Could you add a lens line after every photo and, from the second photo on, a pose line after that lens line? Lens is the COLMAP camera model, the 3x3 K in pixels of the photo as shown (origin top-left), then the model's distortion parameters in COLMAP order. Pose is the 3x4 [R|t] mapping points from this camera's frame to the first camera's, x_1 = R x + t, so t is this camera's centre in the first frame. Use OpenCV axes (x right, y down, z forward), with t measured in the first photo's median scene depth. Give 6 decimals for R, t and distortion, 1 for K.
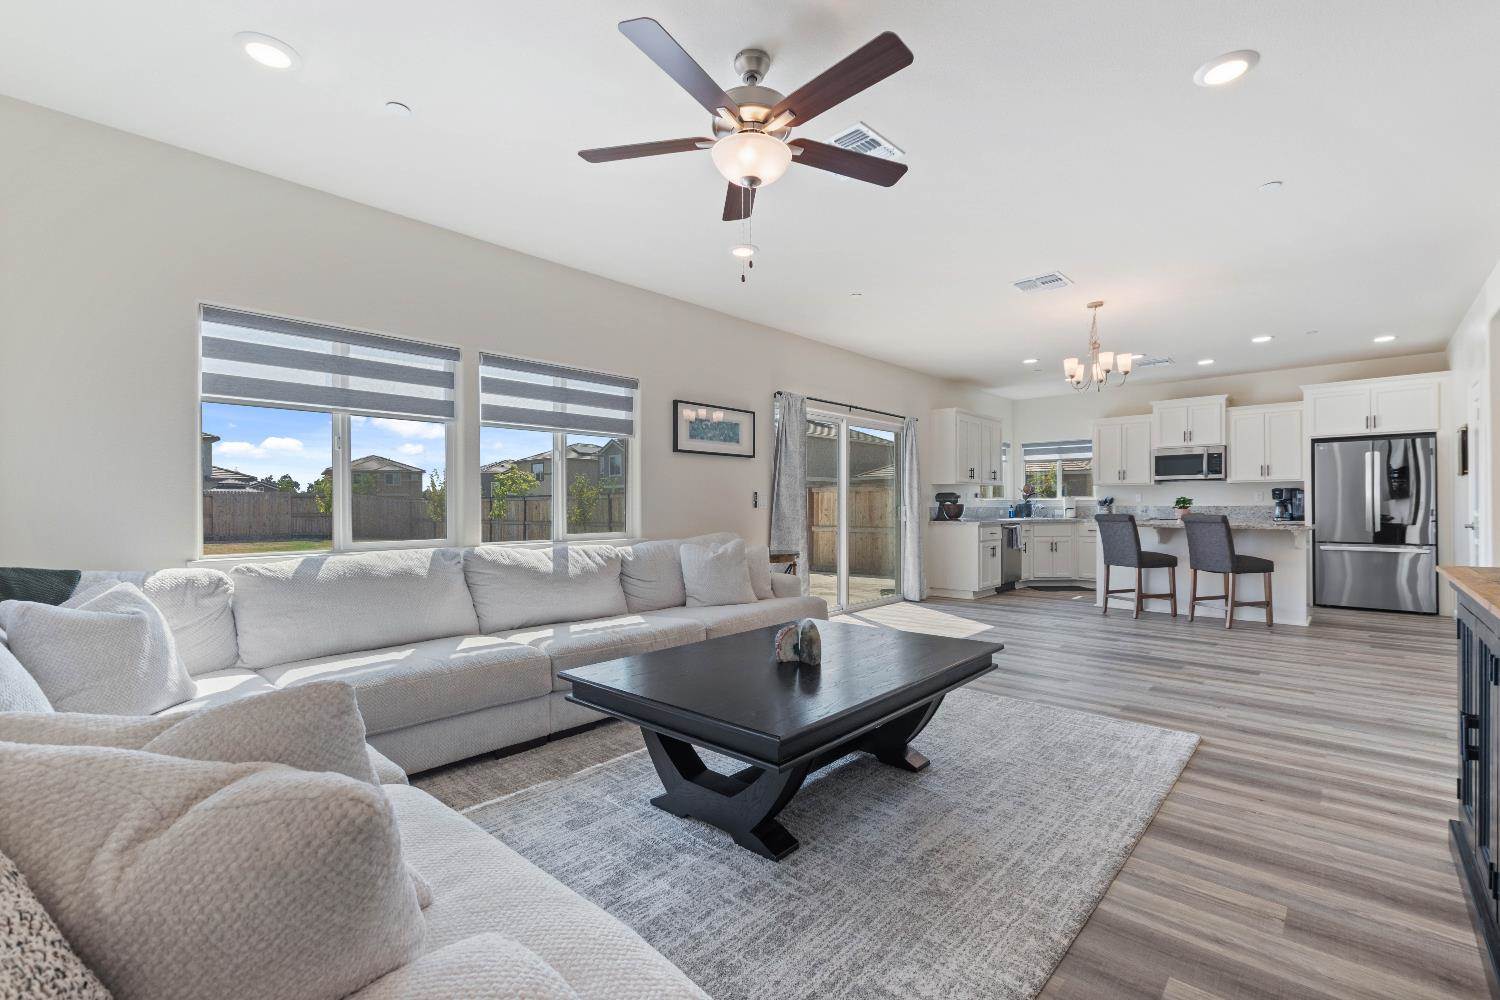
lens RADIAL K [[647.4, 0, 744.3], [0, 647.4, 520.1], [0, 0, 1]] dist [0.005239, -0.002850]
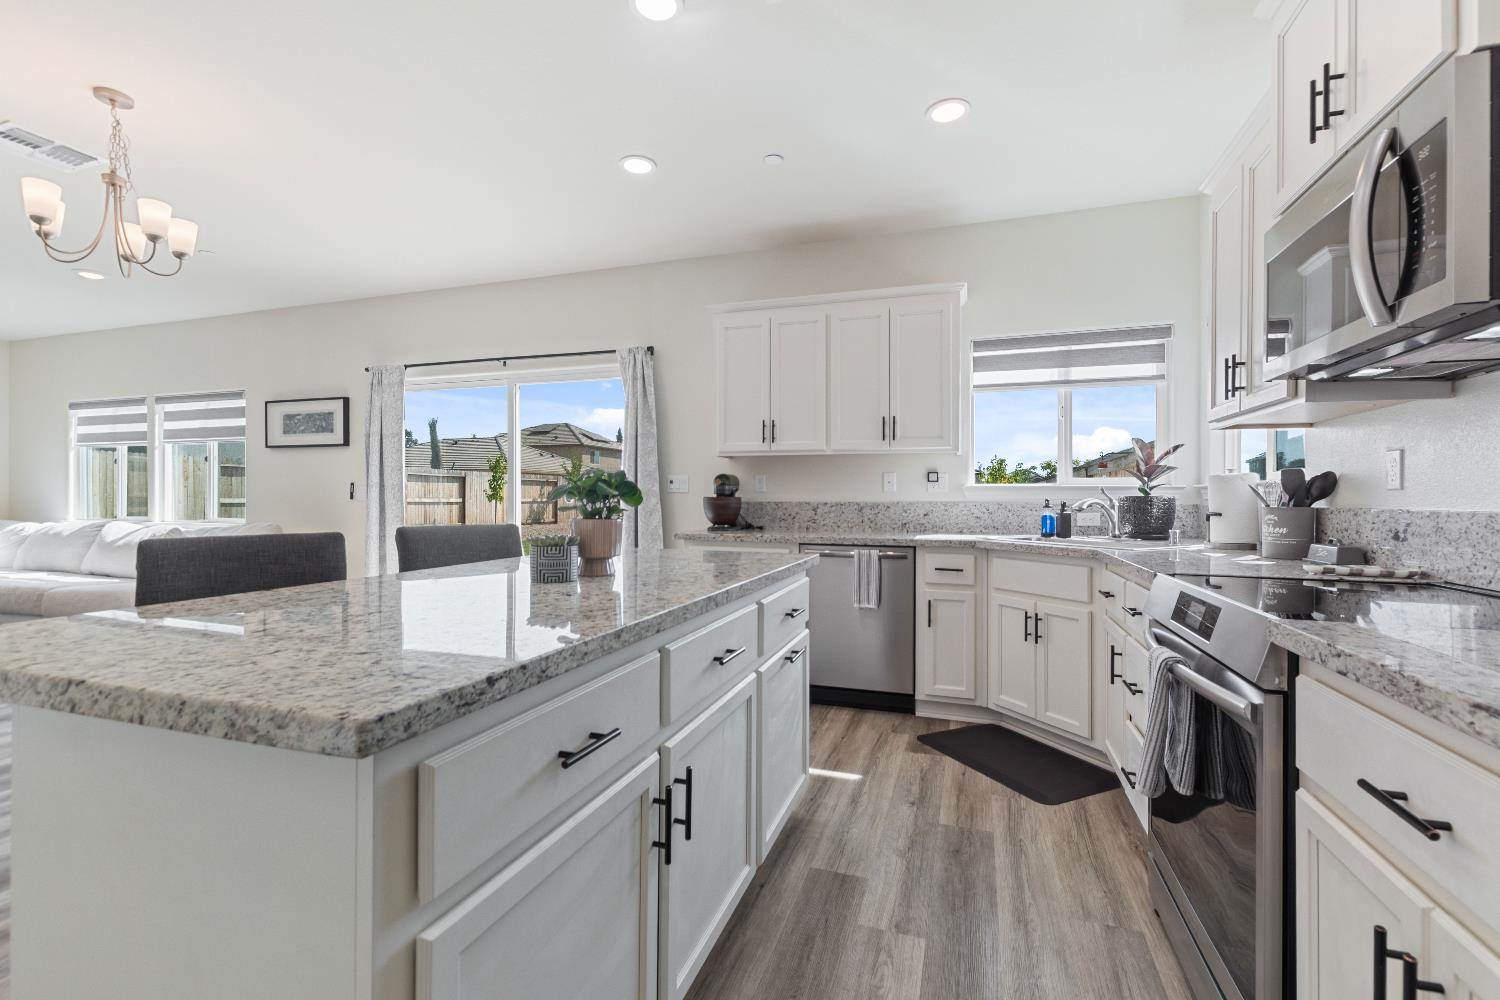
lens RADIAL K [[647.4, 0, 739.5], [0, 647.4, 492.5], [0, 0, 1]] dist [0.005239, -0.002850]
pose [[0.420857, -0.000557, -0.907127, 1.075213], [-0.023332, 0.999662, -0.011438, -0.030616], [0.906827, 0.025979, 0.420702, 1.097306]]
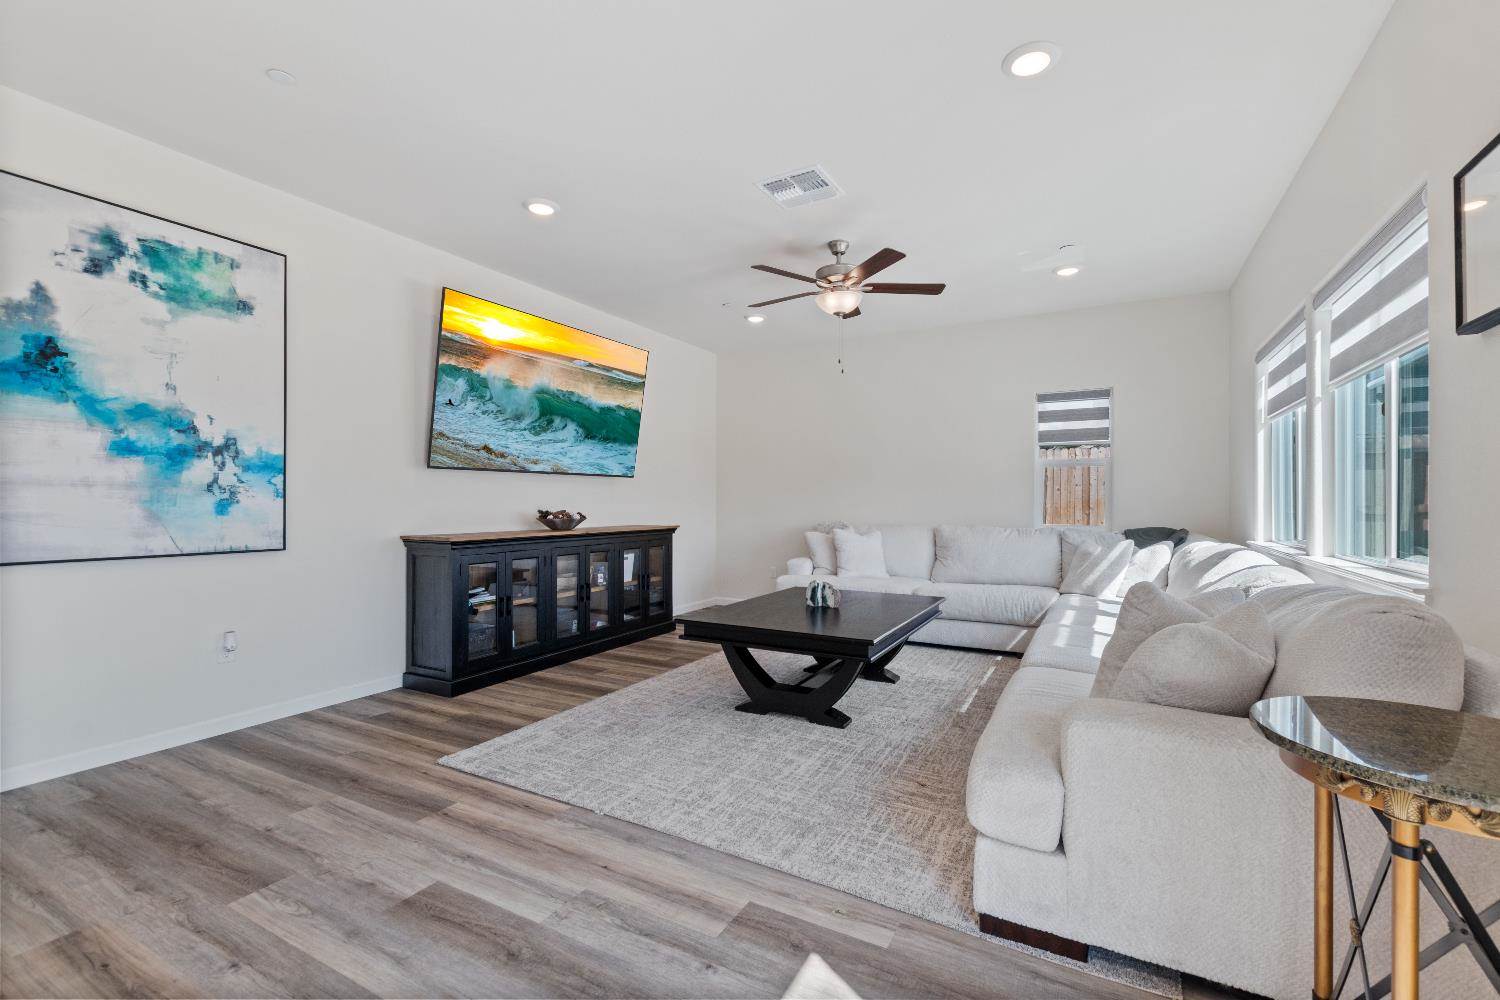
lens RADIAL K [[647.4, 0, 759.4], [0, 647.4, 506.0], [0, 0, 1]] dist [0.005239, -0.002850]
pose [[-0.964986, 0.004691, -0.262261, 0.270732], [-0.002796, 0.999599, 0.028168, -0.023760], [0.262288, 0.027915, -0.964586, 1.055084]]
